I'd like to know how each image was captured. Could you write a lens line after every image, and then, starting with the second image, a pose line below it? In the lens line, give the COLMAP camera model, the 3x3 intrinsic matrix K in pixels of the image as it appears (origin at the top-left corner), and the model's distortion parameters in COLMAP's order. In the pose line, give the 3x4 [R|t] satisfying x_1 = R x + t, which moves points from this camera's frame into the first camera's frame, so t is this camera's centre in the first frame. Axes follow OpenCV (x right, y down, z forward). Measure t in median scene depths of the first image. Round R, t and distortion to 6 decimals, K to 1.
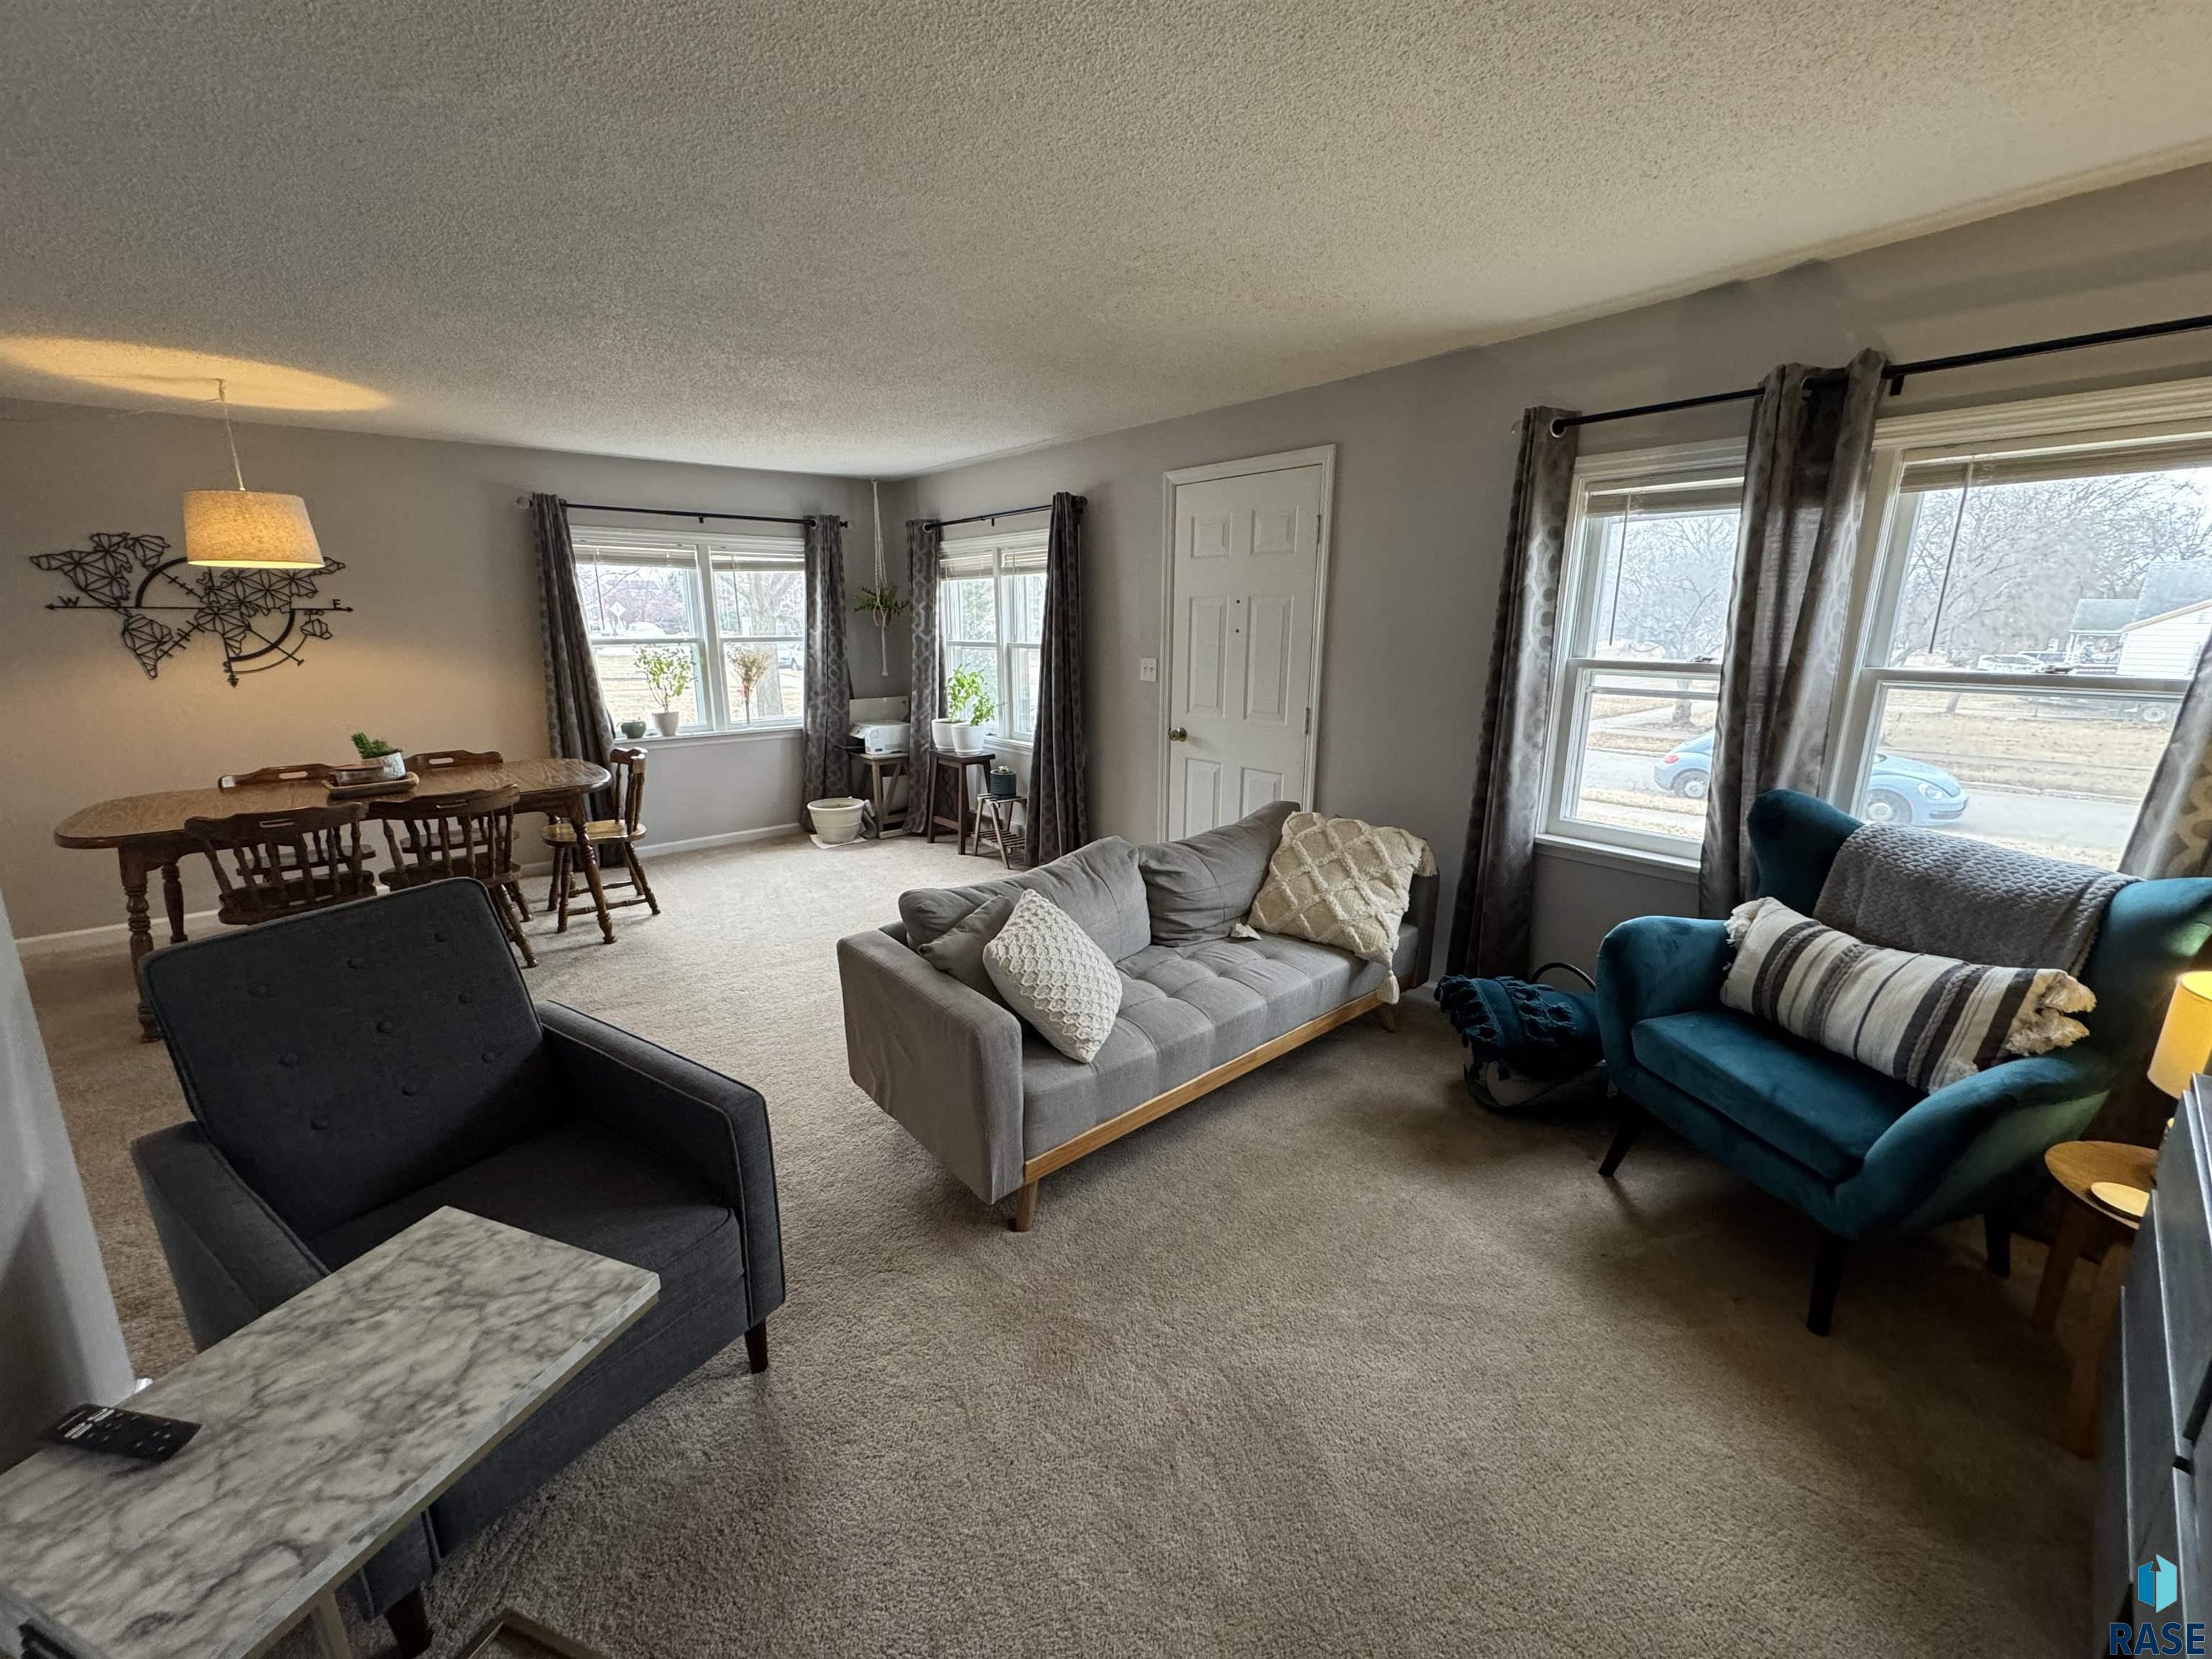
lens RADIAL K [[877.3, 0, 1103.2], [0, 877.3, 825.0], [0, 0, 1]] dist [-0.001622, 0.000207]
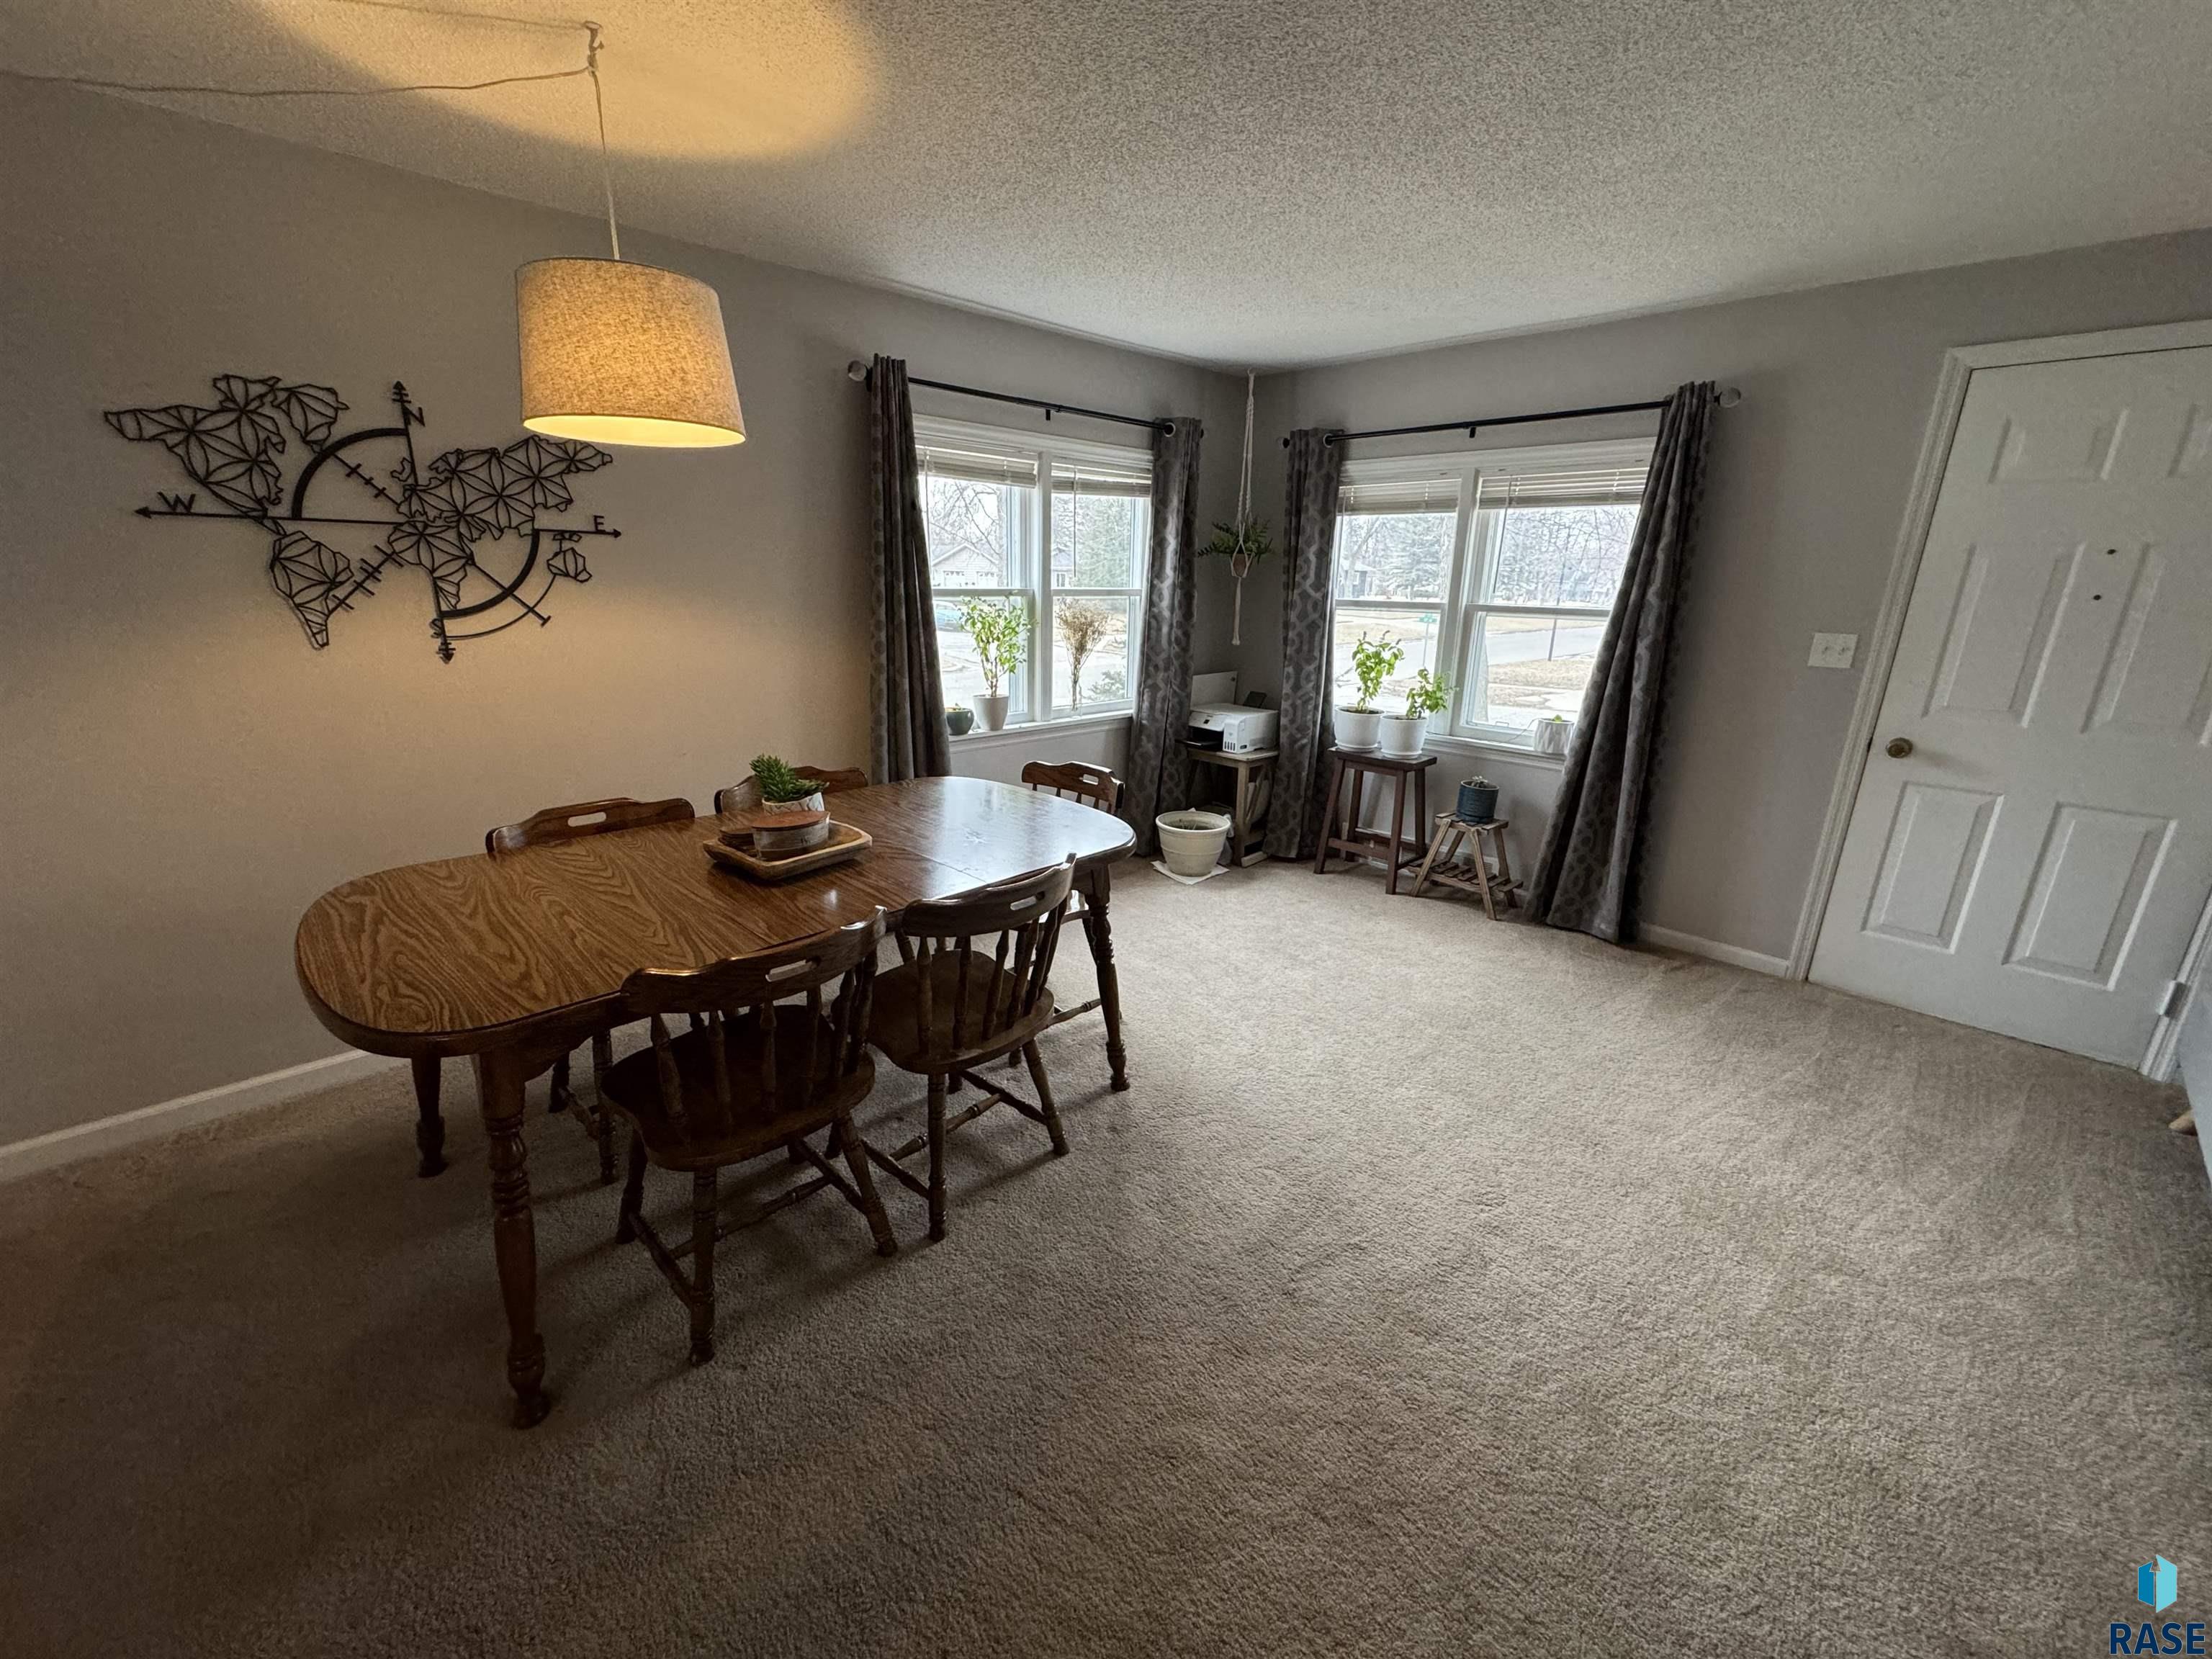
lens RADIAL K [[877.3, 0, 1103.2], [0, 877.3, 825.0], [0, 0, 1]] dist [-0.001622, 0.000207]
pose [[0.997092, -0.002099, 0.076181, -0.533997], [-0.001721, 0.998745, 0.050048, -0.070423], [-0.076190, -0.050034, 0.995837, 0.336659]]
